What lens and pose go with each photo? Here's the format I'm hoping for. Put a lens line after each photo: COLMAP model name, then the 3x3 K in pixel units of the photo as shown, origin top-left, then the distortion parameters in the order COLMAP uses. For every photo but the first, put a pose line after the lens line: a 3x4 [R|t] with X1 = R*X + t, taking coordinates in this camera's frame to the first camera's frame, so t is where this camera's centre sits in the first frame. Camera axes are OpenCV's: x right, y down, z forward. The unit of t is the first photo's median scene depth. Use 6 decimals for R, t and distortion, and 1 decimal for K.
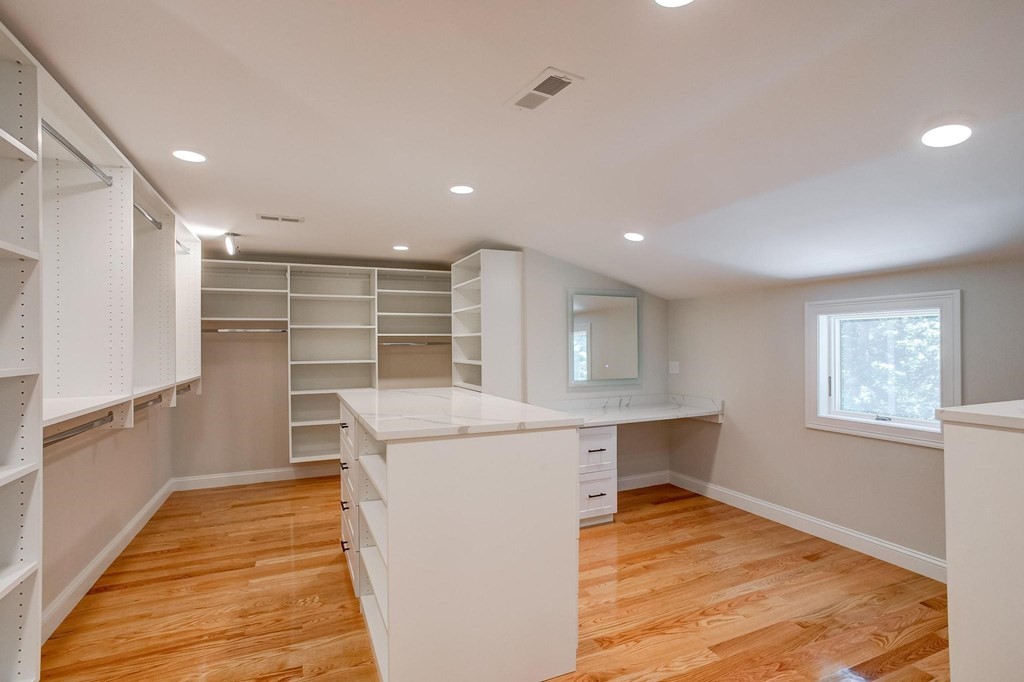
lens RADIAL K [[500.5, 0, 513.5], [0, 500.5, 342.4], [0, 0, 1]] dist [-0.040570, 0.022774]
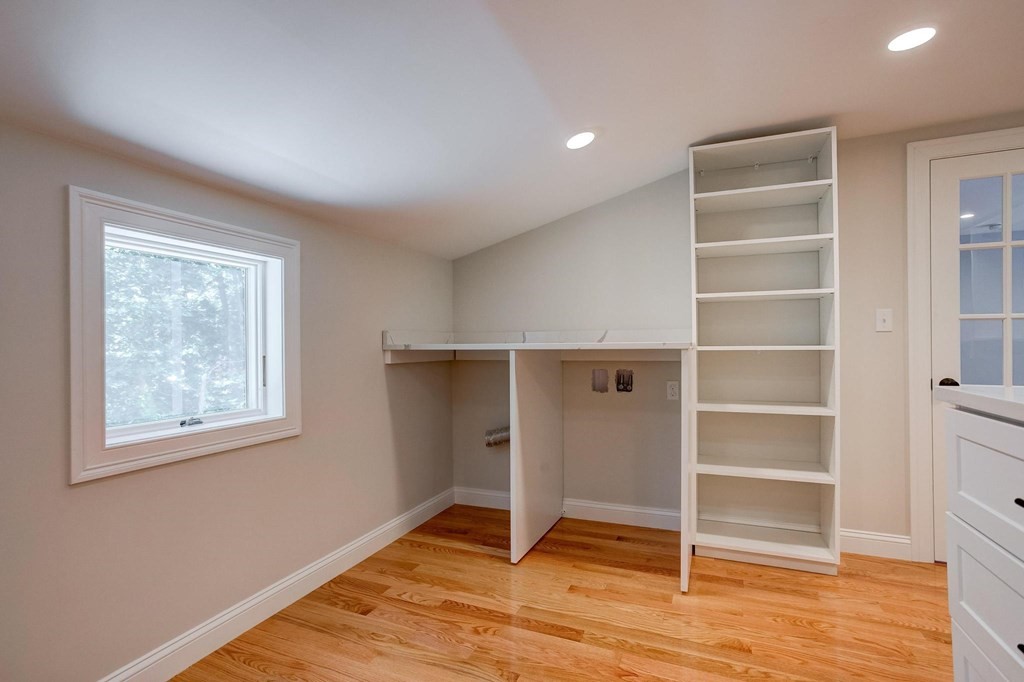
lens RADIAL K [[500.5, 0, 508.9], [0, 500.5, 337.4], [0, 0, 1]] dist [-0.040570, 0.022774]
pose [[-0.676484, 0.010083, 0.736389, 0.045793], [0.008030, 0.999948, -0.006315, 0.072780], [-0.736414, 0.001641, -0.676529, 1.439221]]
